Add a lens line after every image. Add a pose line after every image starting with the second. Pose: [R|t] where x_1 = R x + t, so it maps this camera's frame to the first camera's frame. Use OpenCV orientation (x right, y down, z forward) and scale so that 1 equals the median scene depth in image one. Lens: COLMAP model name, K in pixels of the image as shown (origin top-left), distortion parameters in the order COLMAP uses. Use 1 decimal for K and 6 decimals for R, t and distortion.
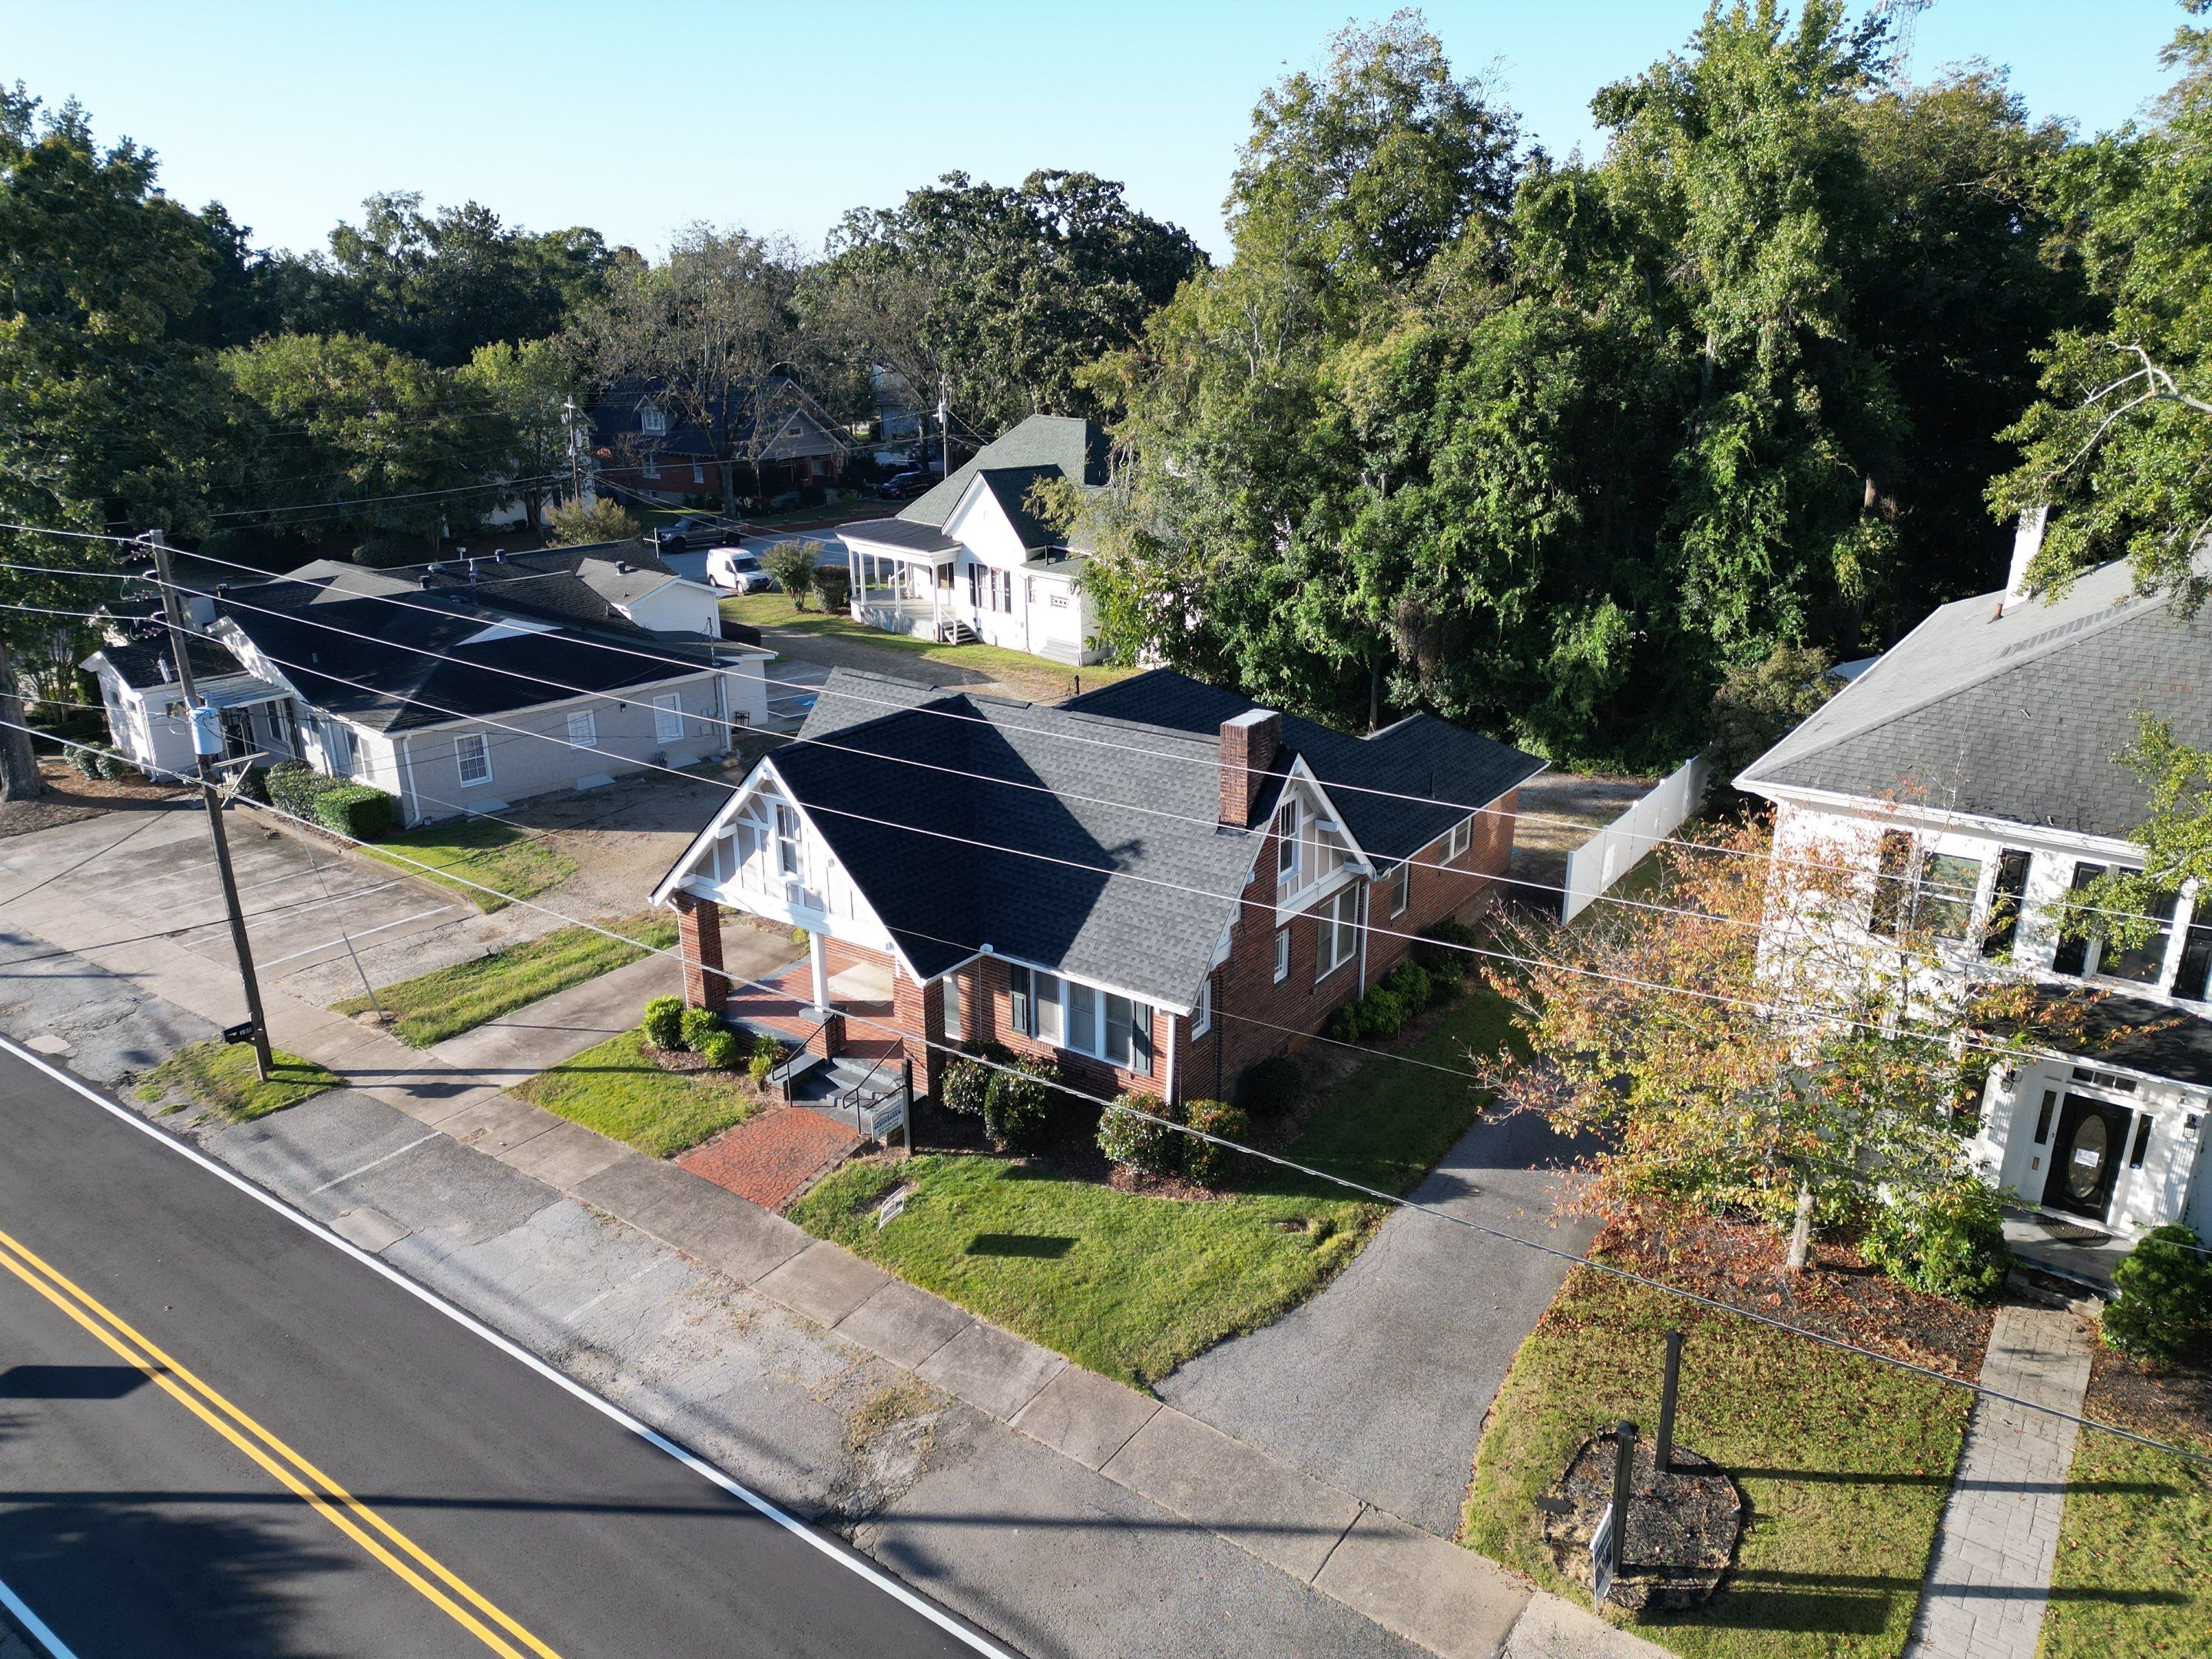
lens RADIAL K [[1524.9, 0, 1110.8], [0, 1524.9, 830.1], [0, 0, 1]] dist [0.063432, -0.044753]
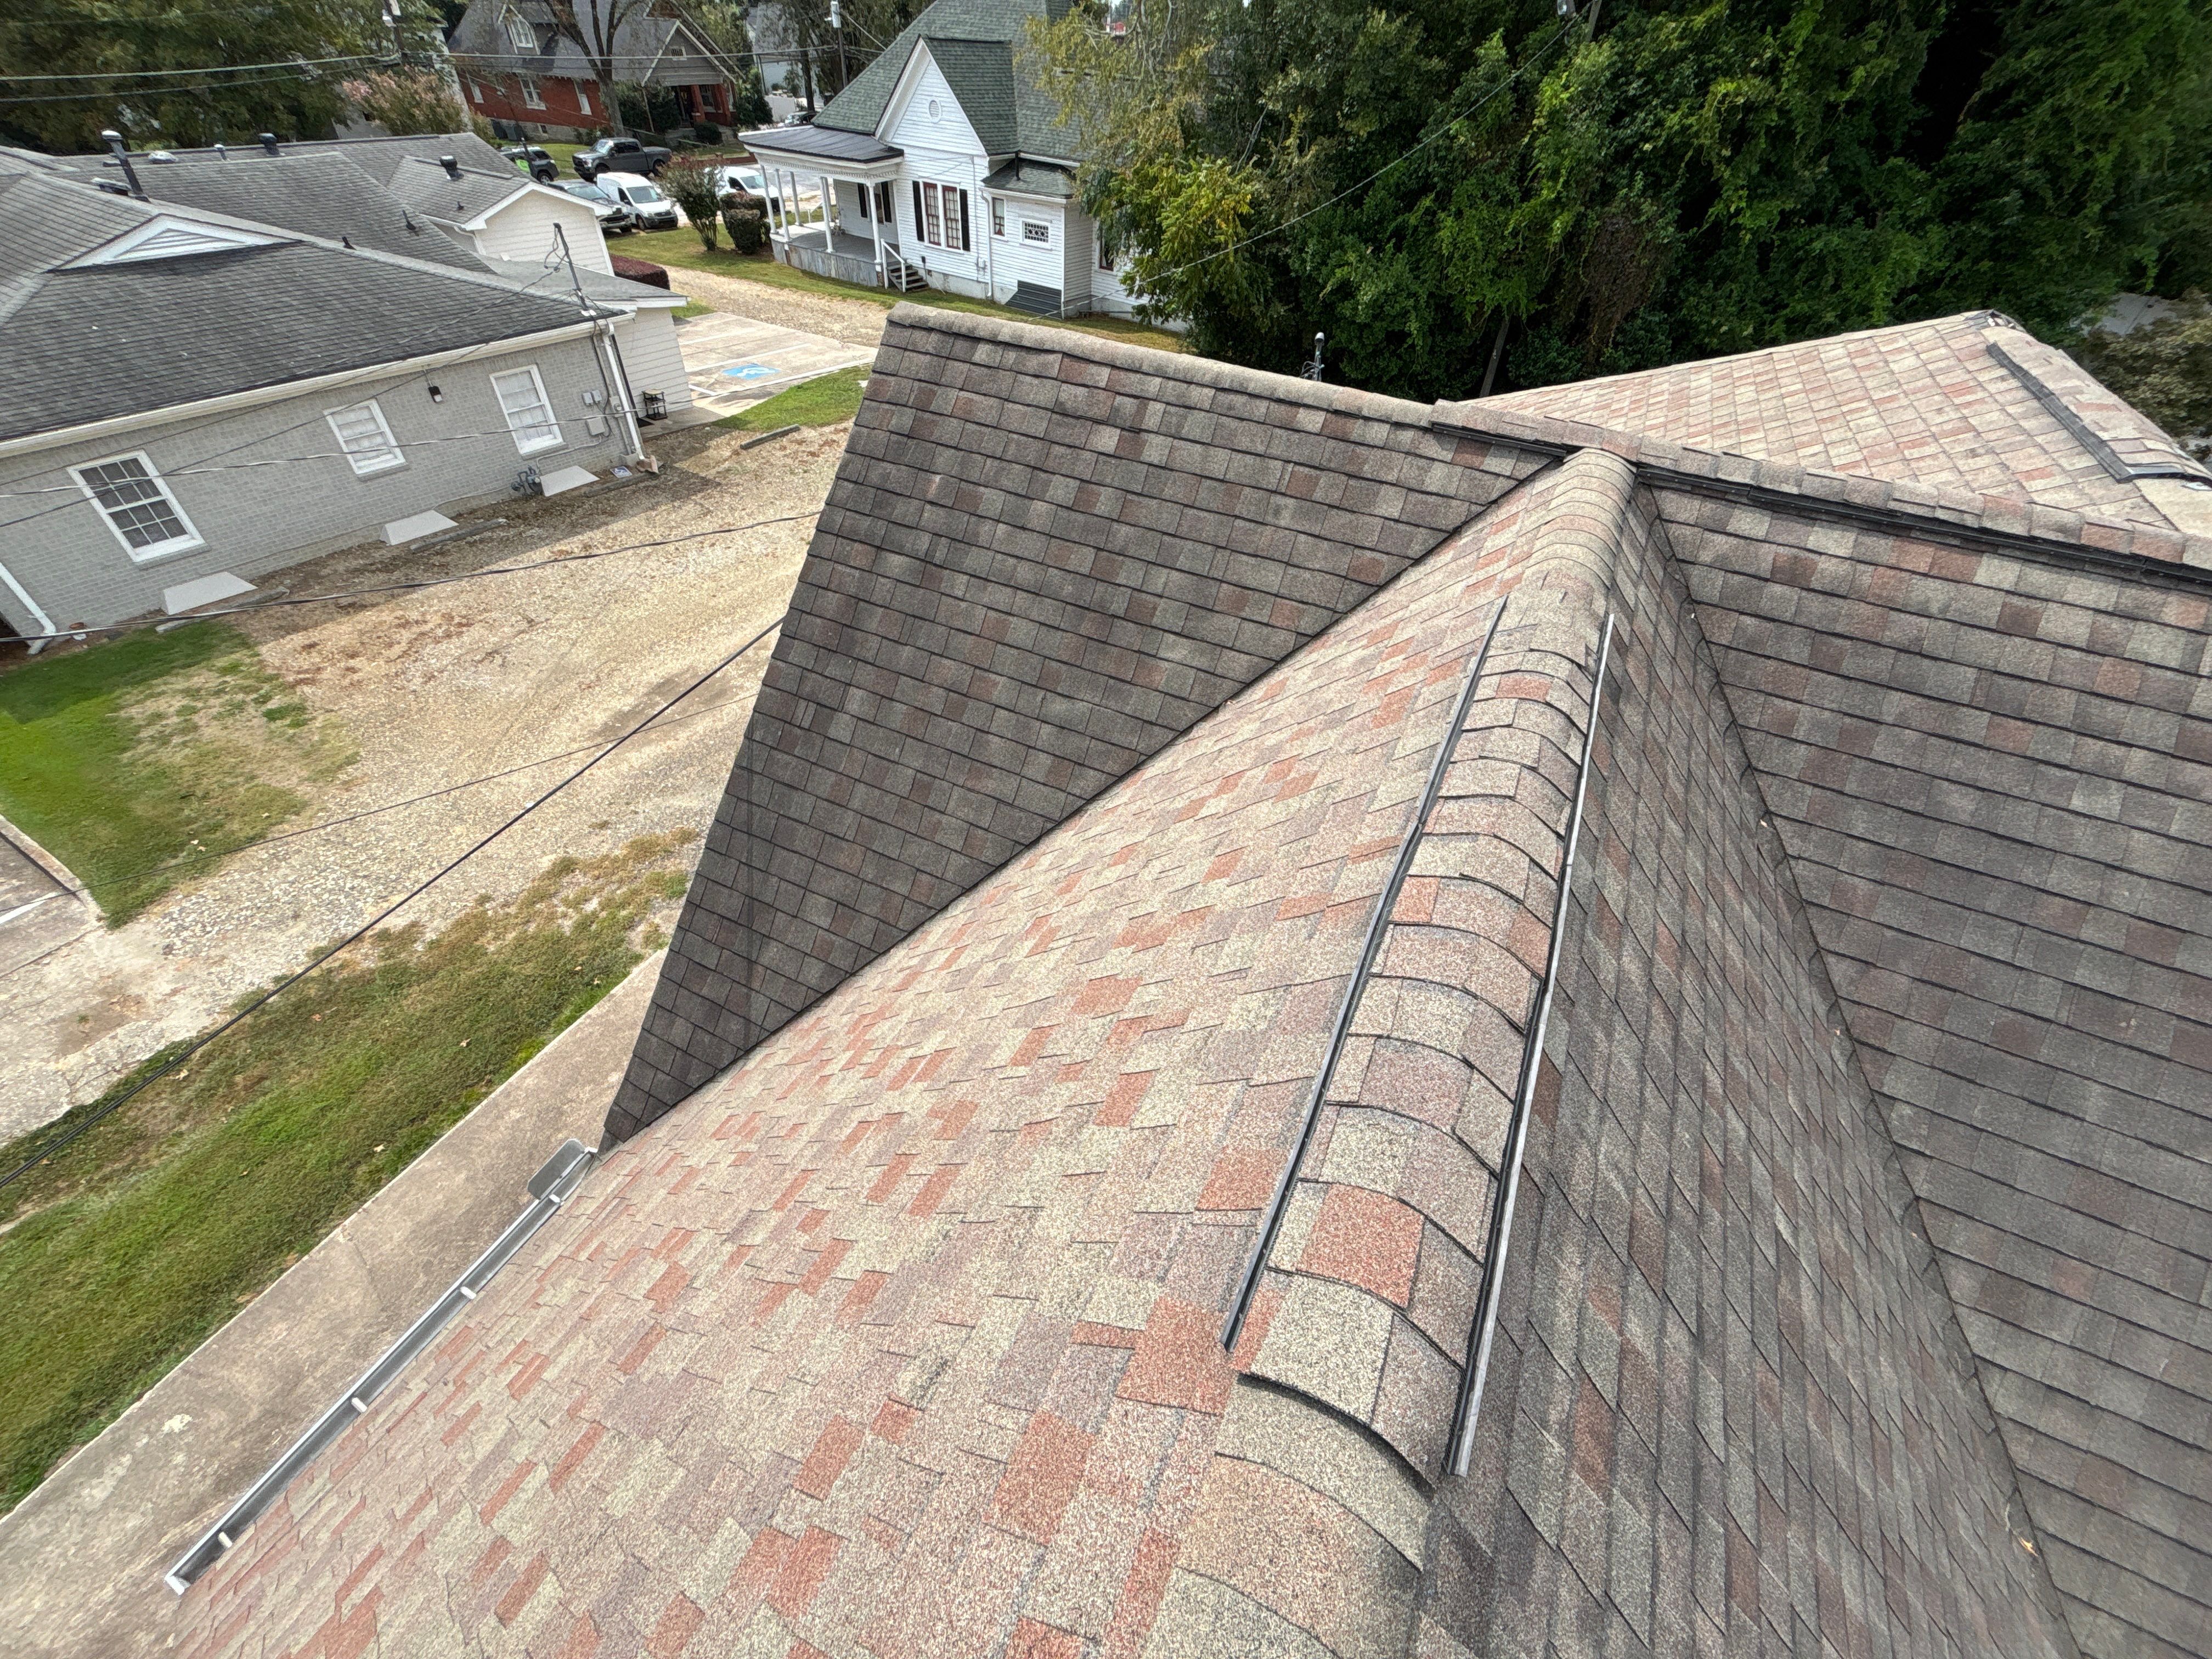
lens RADIAL K [[915.6, 0, 1115.2], [0, 915.6, 825.7], [0, 0, 1]] dist [0.000353, 0.000175]
pose [[0.987328, -0.070572, 0.142138, -0.080924], [0.010254, 0.922174, 0.386639, -0.041660], [-0.158362, -0.380282, 0.911212, 0.392062]]
